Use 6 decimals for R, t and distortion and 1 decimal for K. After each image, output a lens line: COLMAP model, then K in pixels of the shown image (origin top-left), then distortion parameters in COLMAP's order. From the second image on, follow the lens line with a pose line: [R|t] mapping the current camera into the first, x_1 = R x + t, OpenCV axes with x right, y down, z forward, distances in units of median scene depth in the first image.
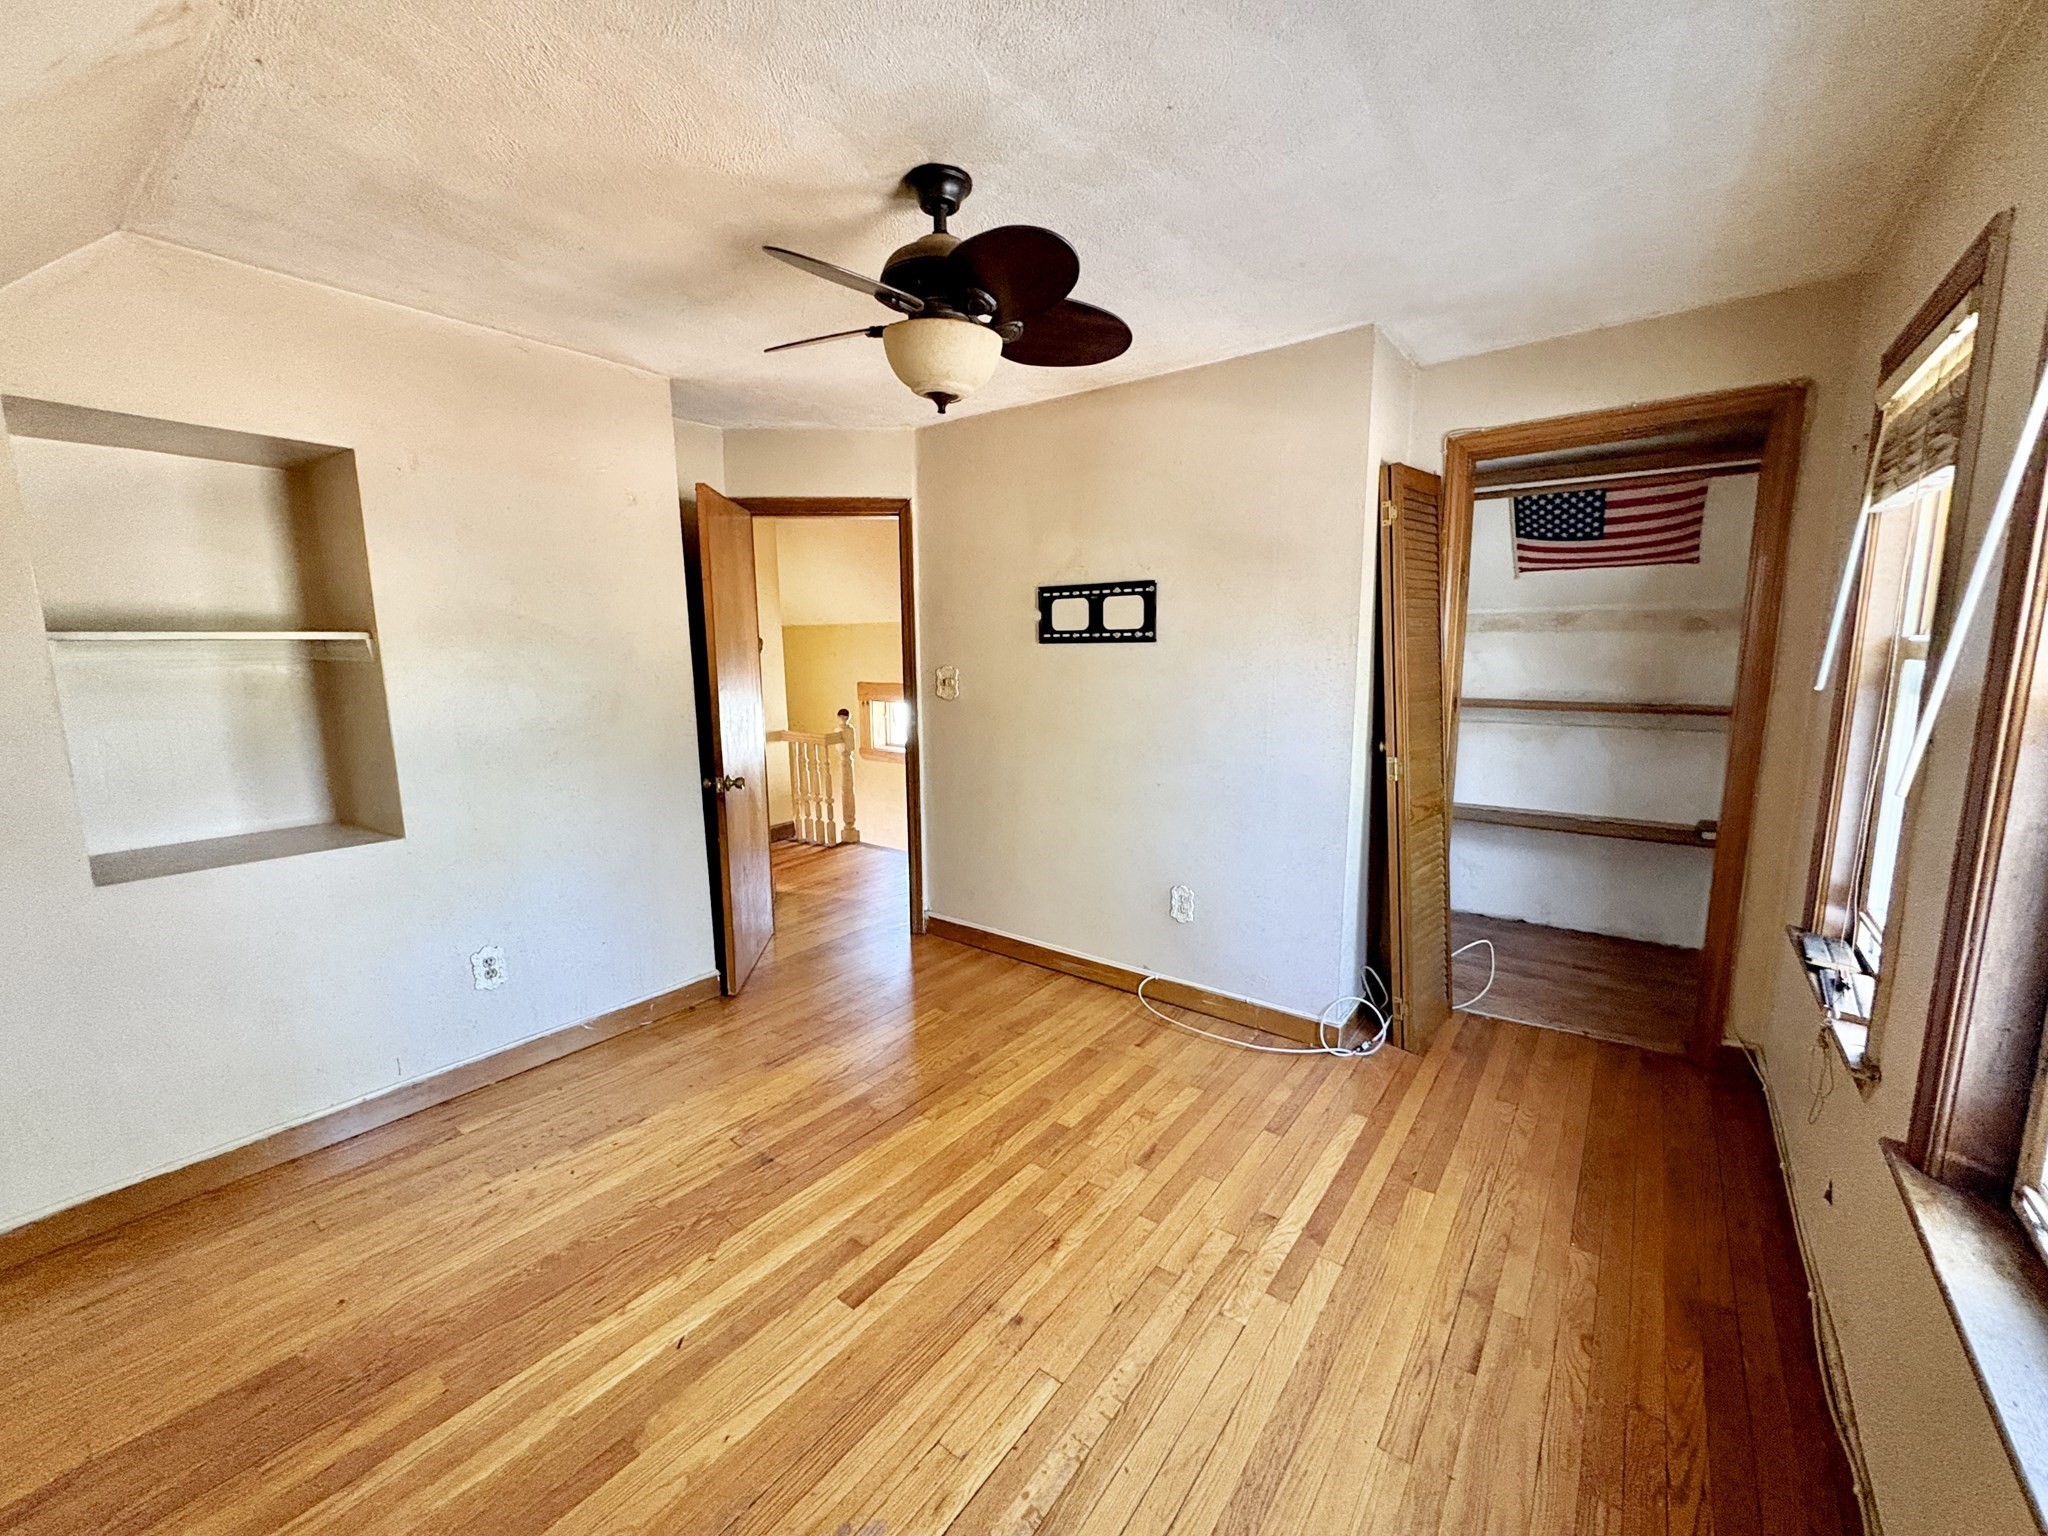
lens RADIAL K [[818.6, 0, 1025.8], [0, 818.6, 768.3], [0, 0, 1]] dist [-0.000493, -0.000081]
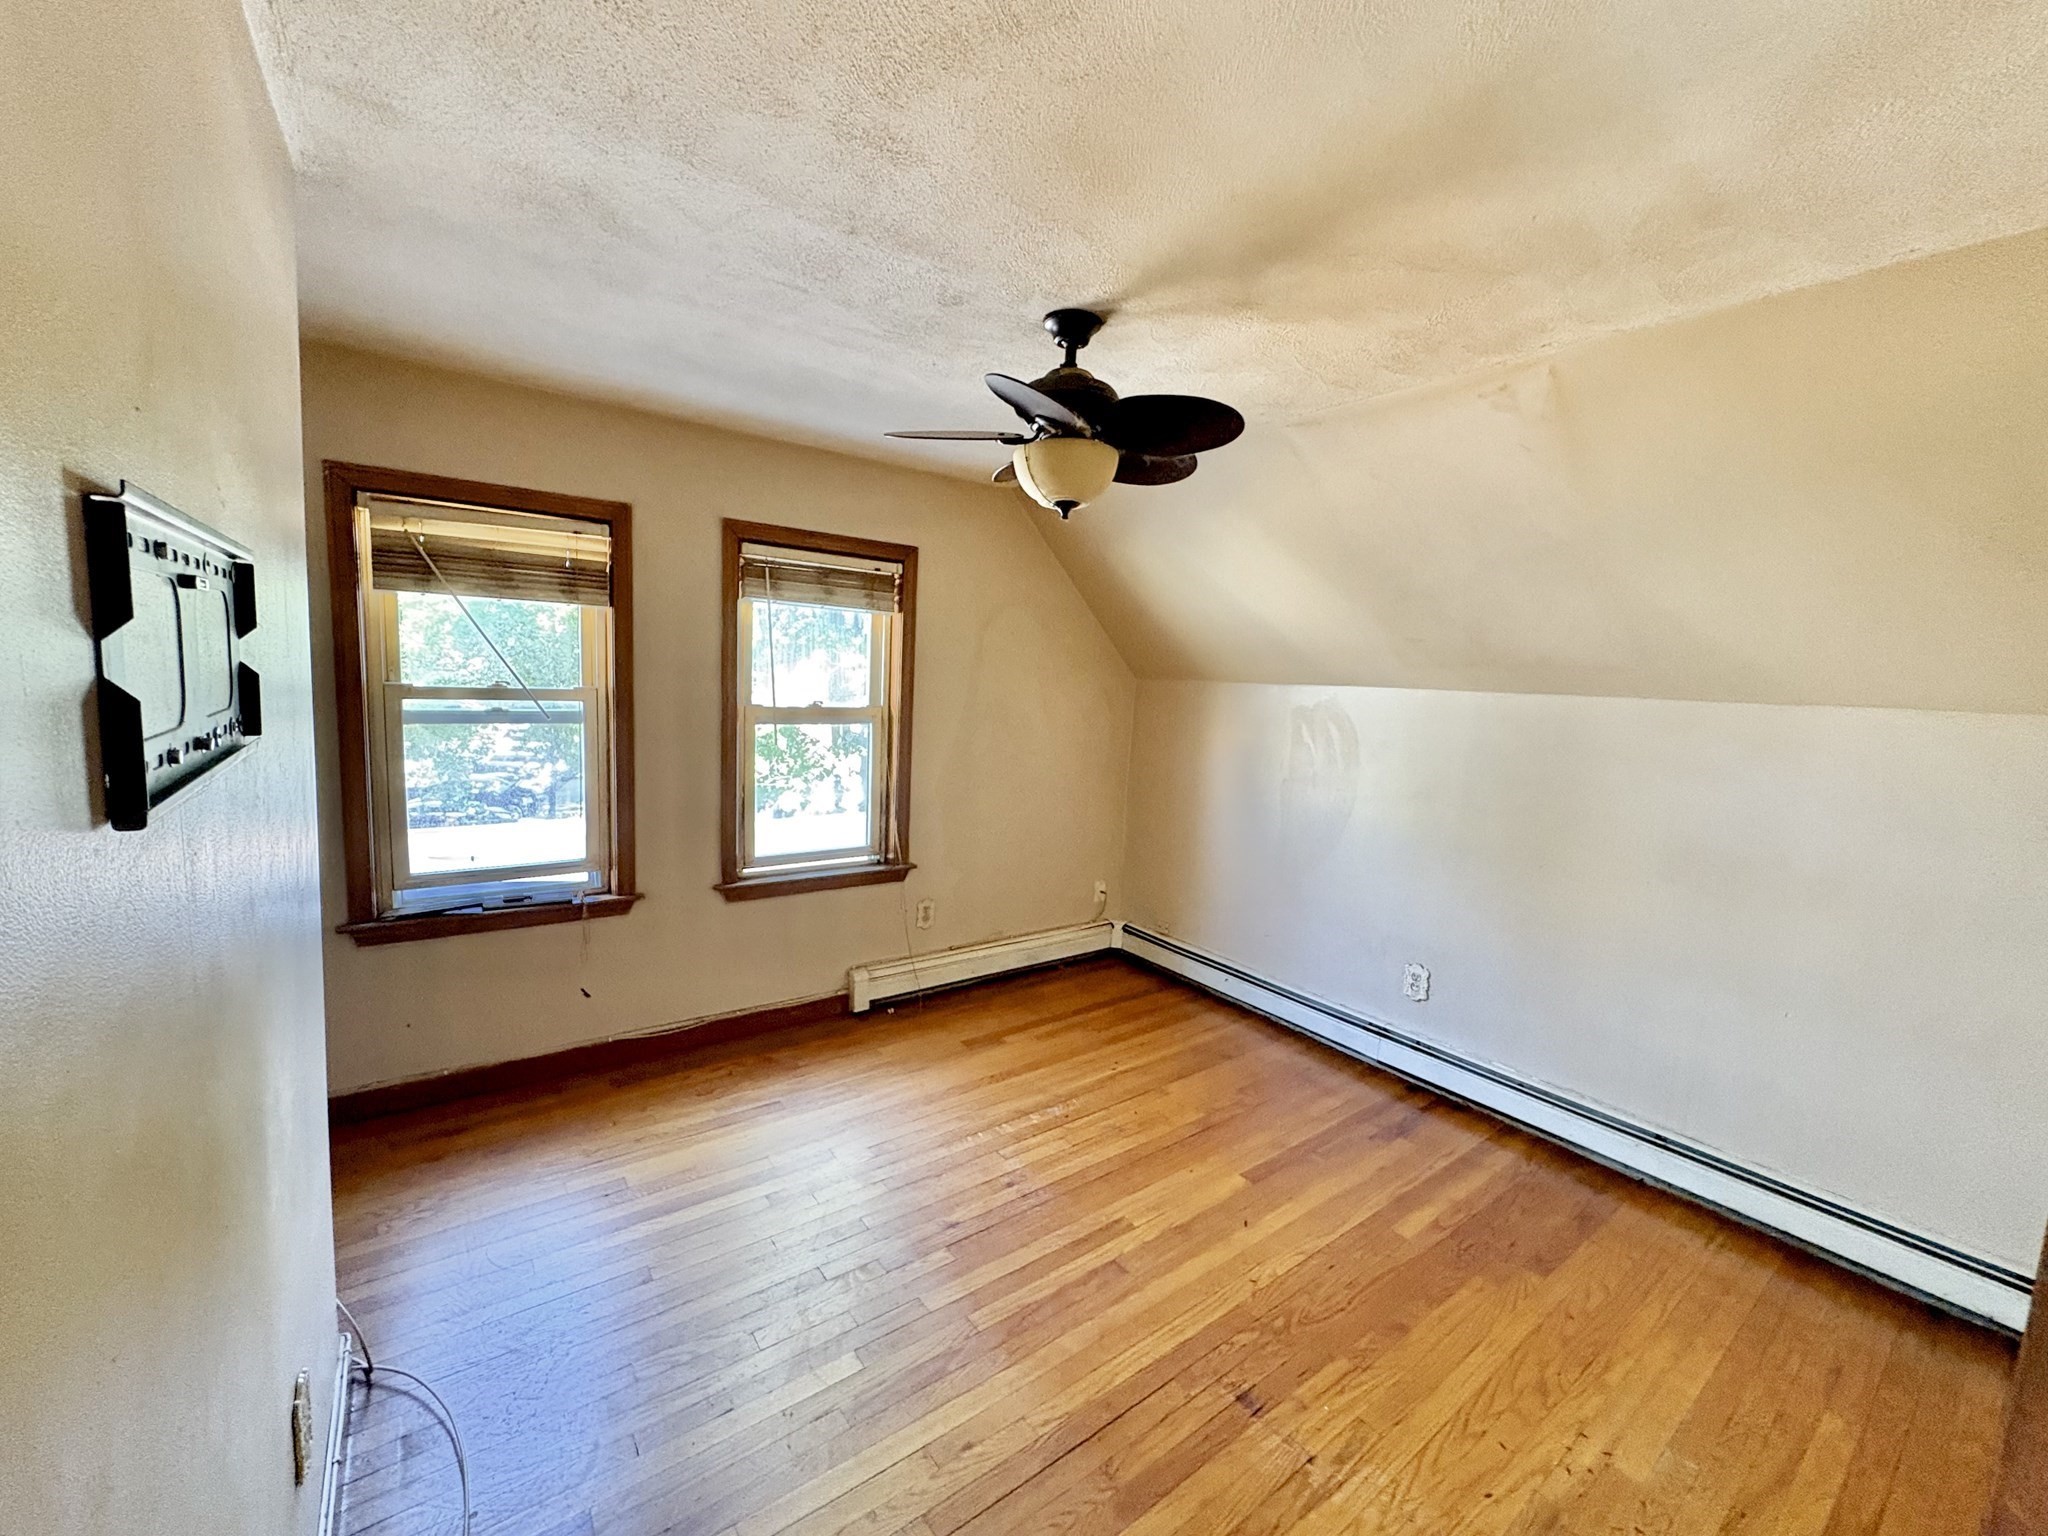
lens RADIAL K [[818.6, 0, 1030.5], [0, 818.6, 764.3], [0, 0, 1]] dist [-0.000493, -0.000081]
pose [[-0.959702, -0.067920, 0.272690, -0.332258], [0.004345, 0.966651, 0.256061, -0.341474], [-0.280987, 0.246927, -0.927401, 1.840439]]
